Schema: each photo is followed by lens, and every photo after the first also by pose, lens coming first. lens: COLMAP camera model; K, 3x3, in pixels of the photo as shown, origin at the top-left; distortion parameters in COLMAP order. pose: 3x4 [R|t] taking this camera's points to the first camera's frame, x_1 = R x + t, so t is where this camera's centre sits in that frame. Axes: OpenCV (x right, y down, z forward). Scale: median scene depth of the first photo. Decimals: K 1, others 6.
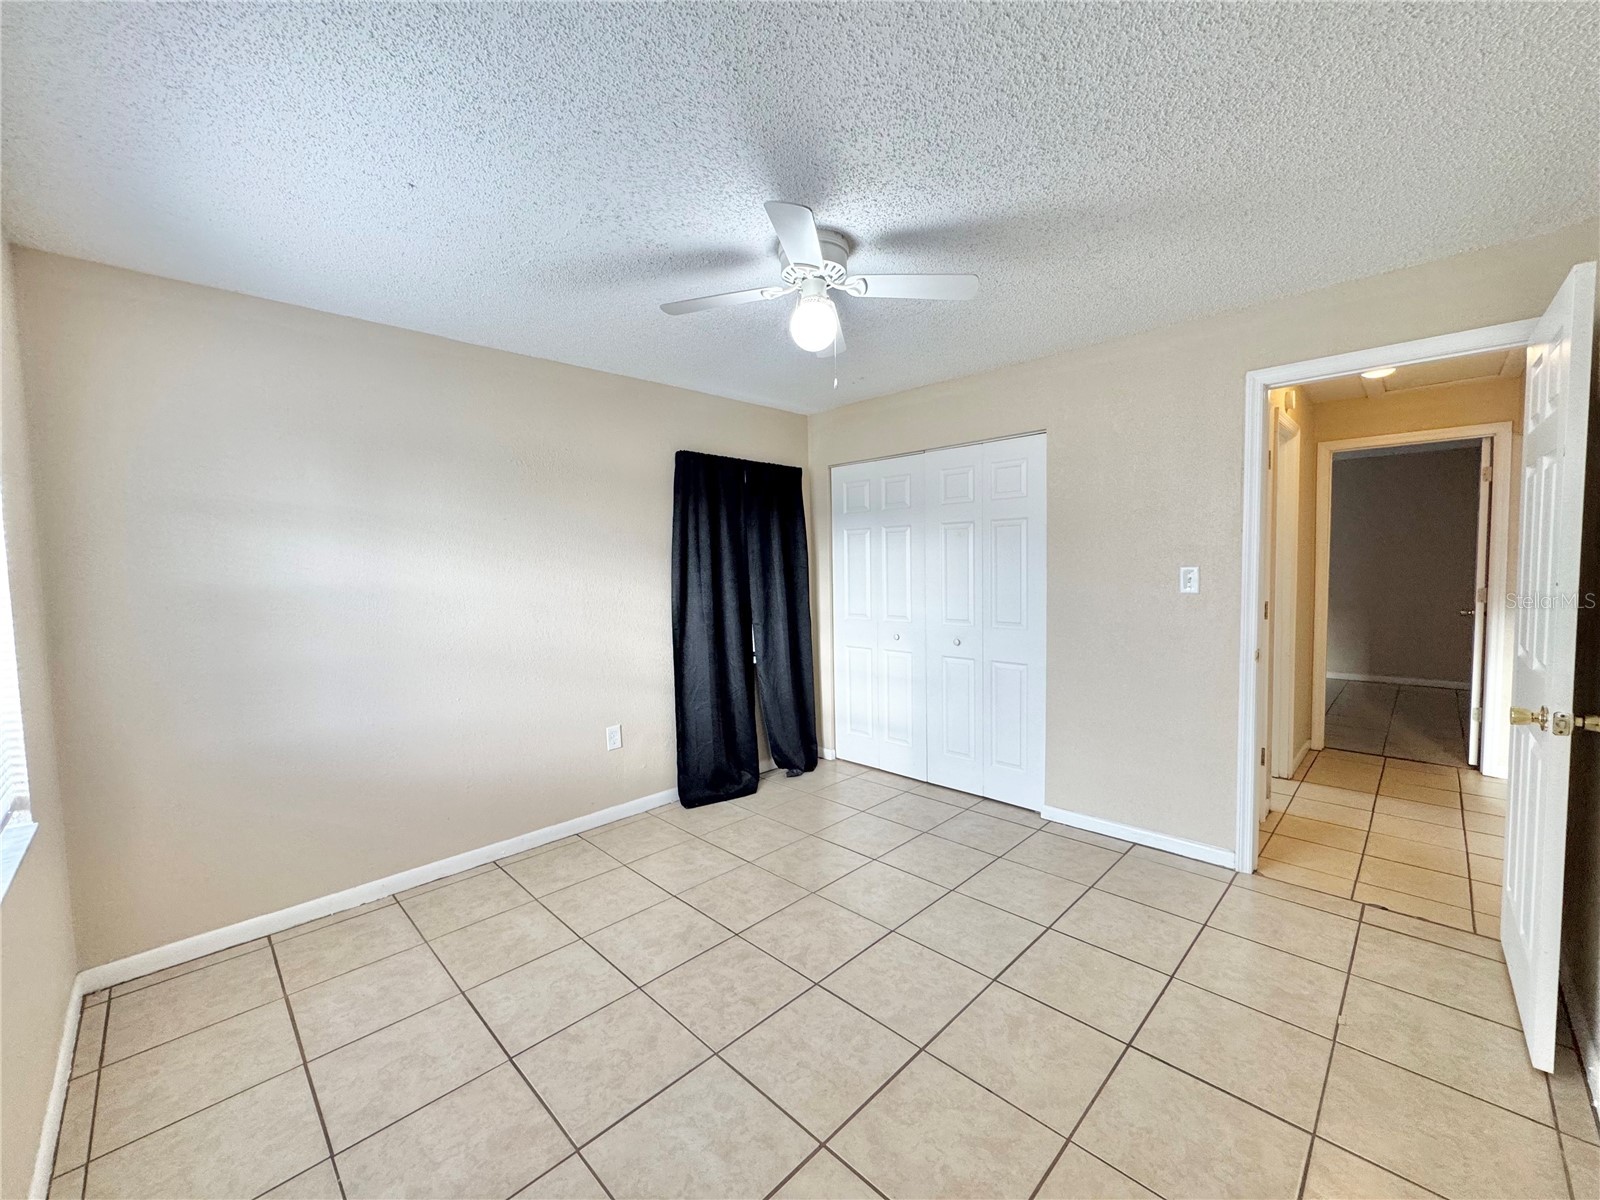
lens RADIAL K [[635.2, 0, 801.7], [0, 635.2, 599.3], [0, 0, 1]] dist [-0.002197, 0.000039]
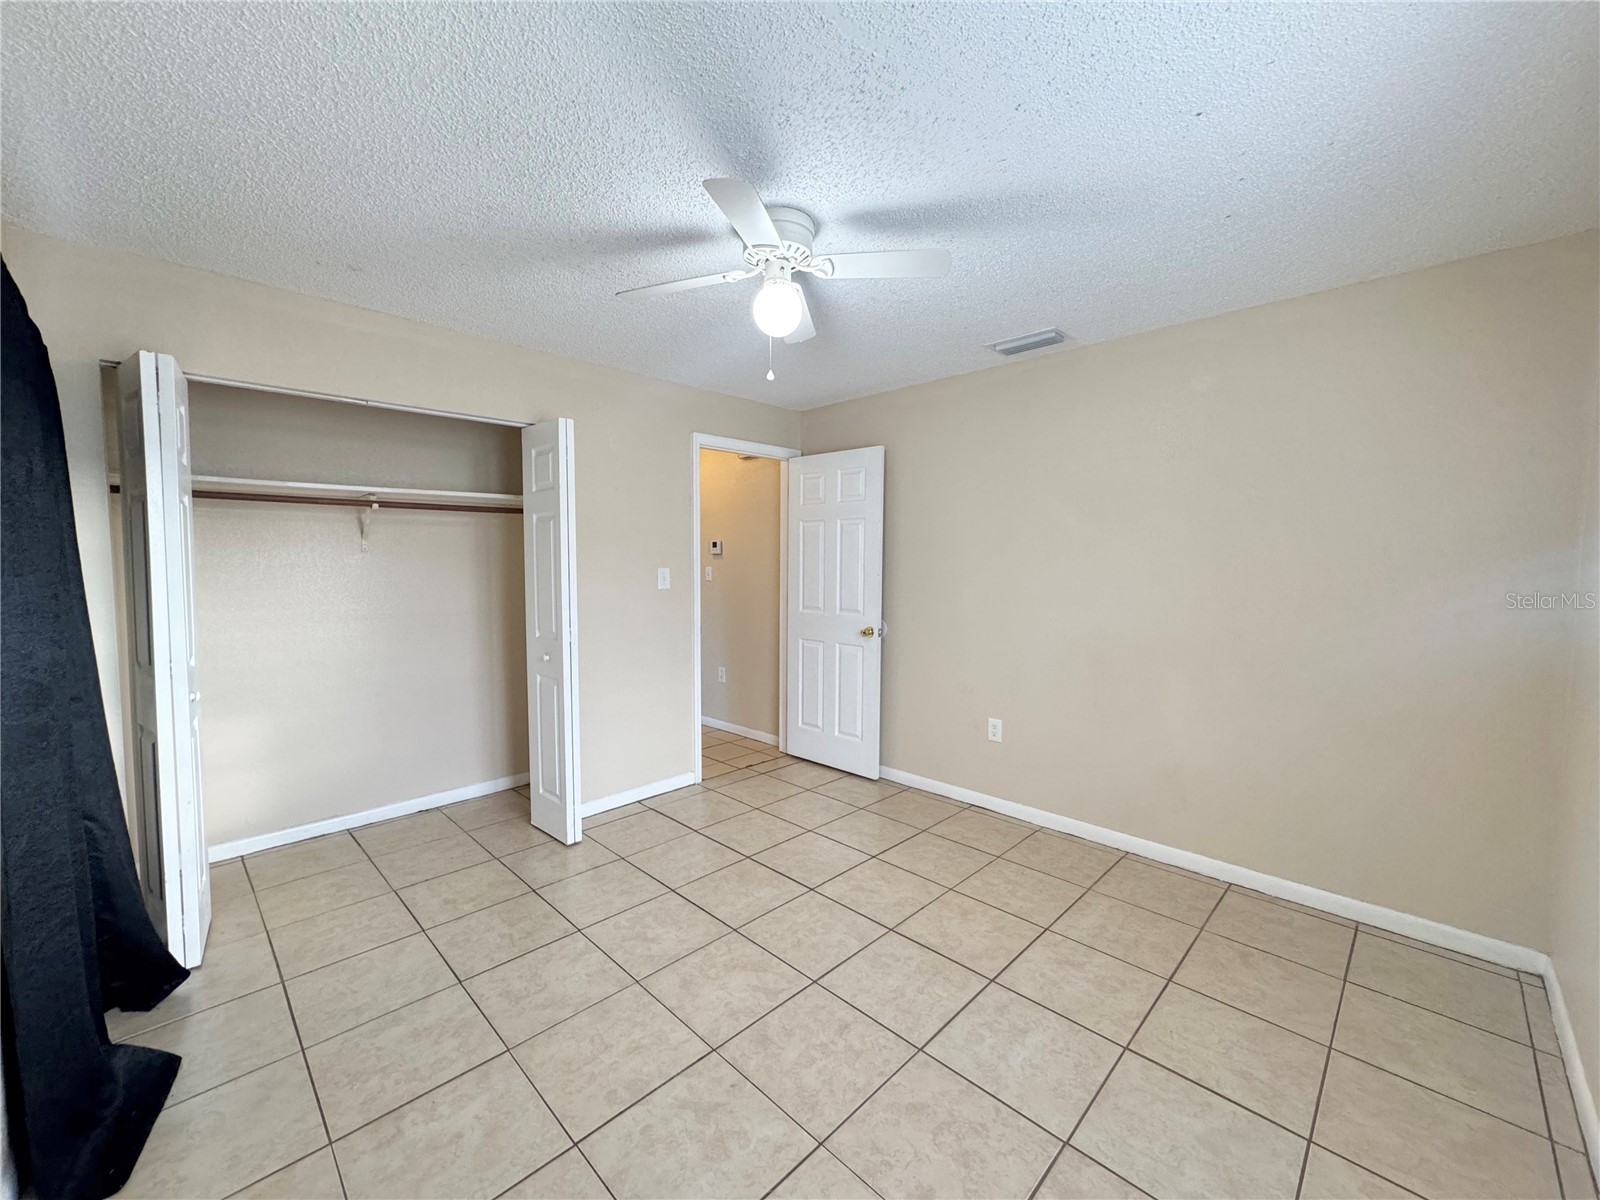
lens RADIAL K [[635.2, 0, 801.7], [0, 635.2, 599.3], [0, 0, 1]] dist [-0.002197, 0.000039]
pose [[-0.002401, -0.041090, 0.999153, -0.822163], [0.049978, 0.997902, 0.041158, -0.033773], [-0.998747, 0.050034, -0.000342, 0.855063]]
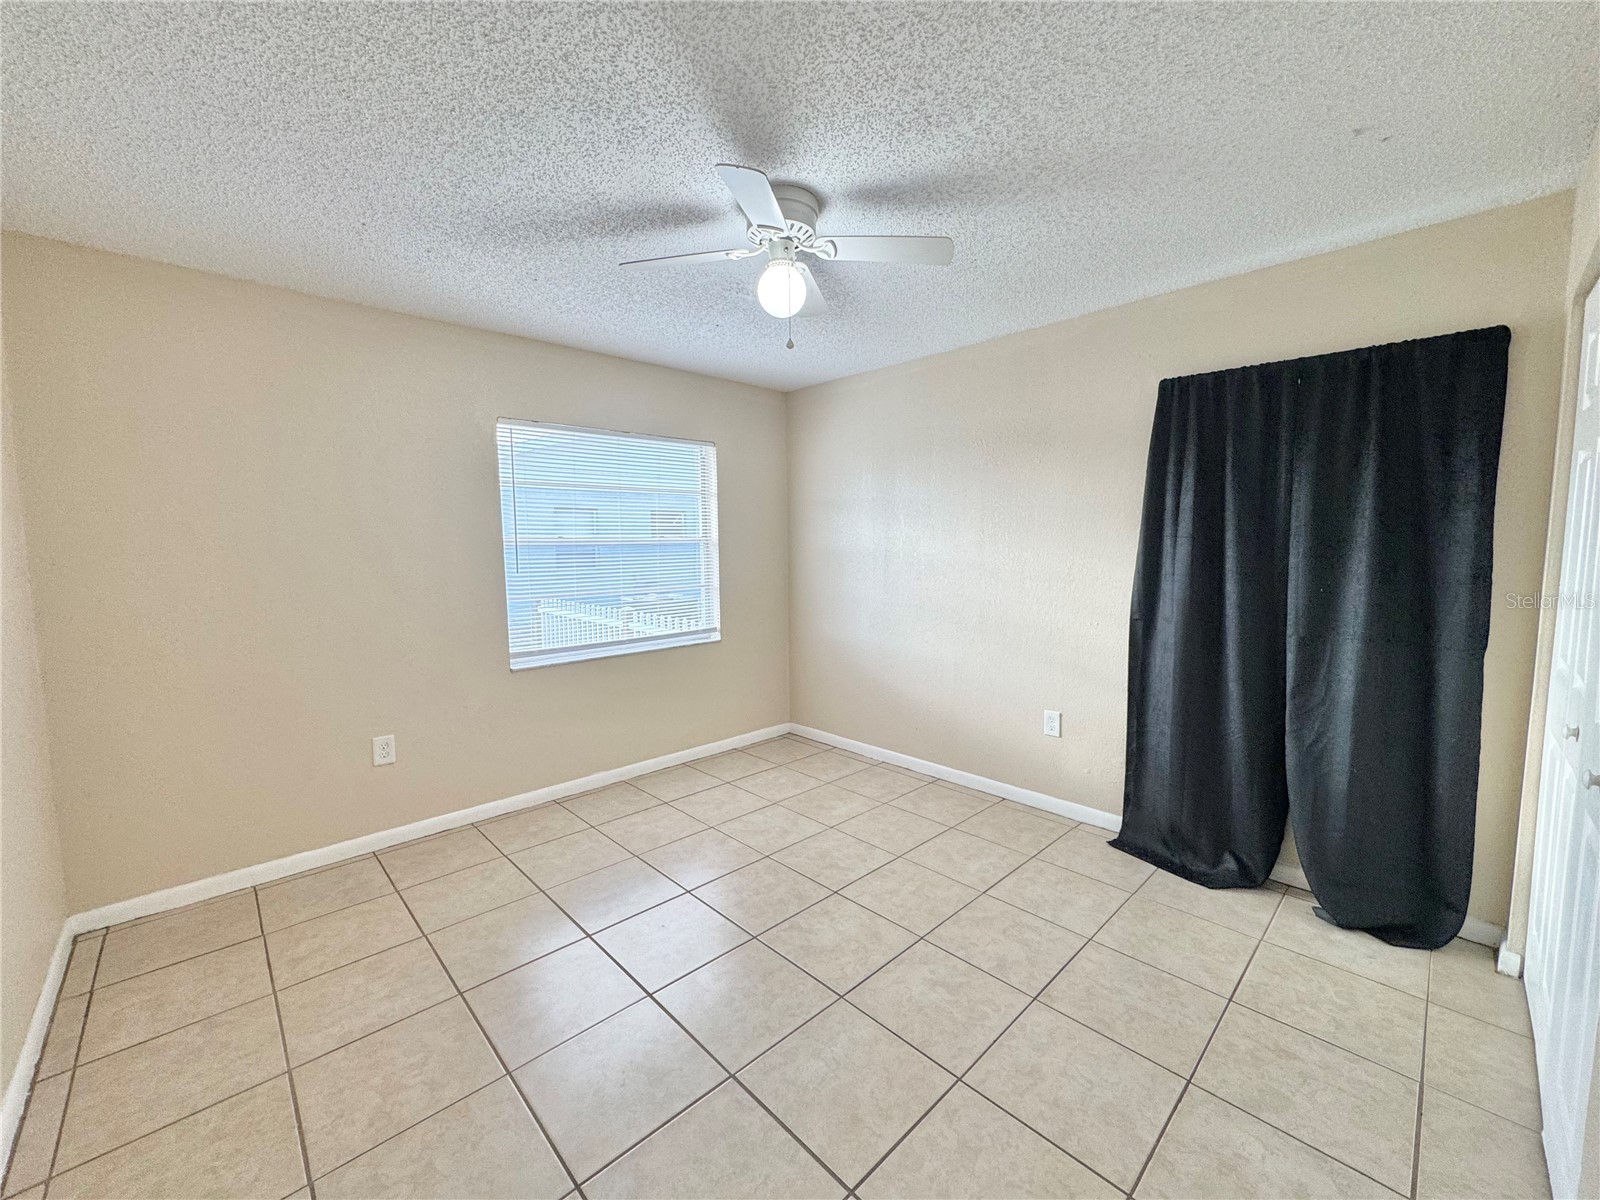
lens RADIAL K [[635.4, 0, 806.8], [0, 635.4, 593.2], [0, 0, 1]] dist [-0.000080, 0.000037]
pose [[-0.016943, 0.096526, -0.995186, 0.888603], [-0.045162, 0.994239, 0.097203, -0.066591], [0.998836, 0.046592, -0.012486, 0.926103]]
